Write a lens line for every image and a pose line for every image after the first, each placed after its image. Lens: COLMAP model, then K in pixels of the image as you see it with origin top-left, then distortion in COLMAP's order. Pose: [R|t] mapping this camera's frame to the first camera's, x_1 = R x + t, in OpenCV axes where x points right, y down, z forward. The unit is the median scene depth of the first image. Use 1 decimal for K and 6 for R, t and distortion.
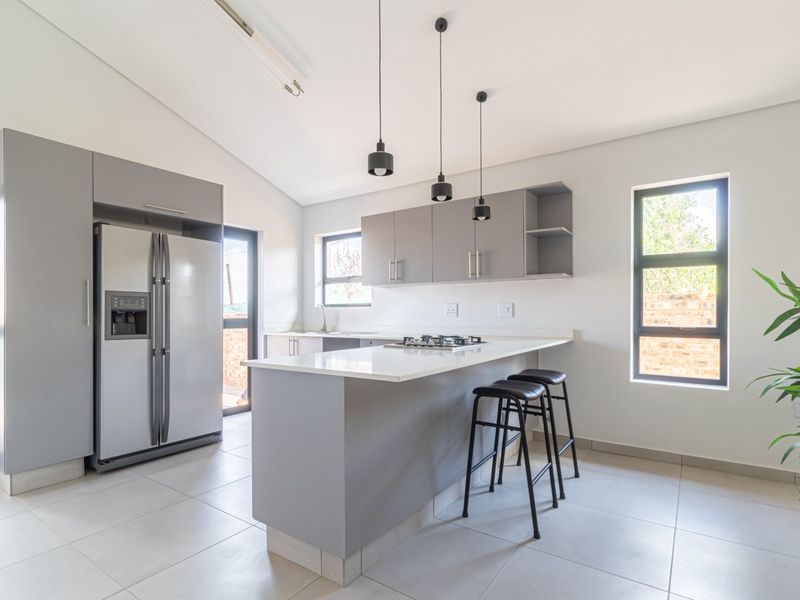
lens RADIAL K [[424.0, 0, 418.8], [0, 424.0, 315.3], [0, 0, 1]] dist [0.017031, -0.002468]
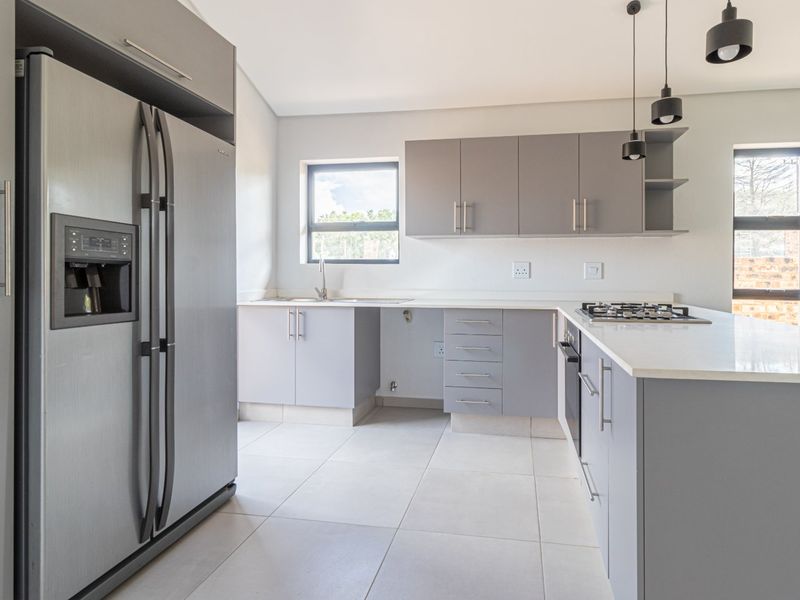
lens RADIAL K [[424.0, 0, 444.4], [0, 424.0, 279.0], [0, 0, 1]] dist [0.017031, -0.002468]
pose [[0.901313, 0.002702, 0.433161, -0.518239], [-0.004979, 0.999979, 0.004125, 0.003238], [-0.433141, -0.005874, 0.901307, 0.409070]]
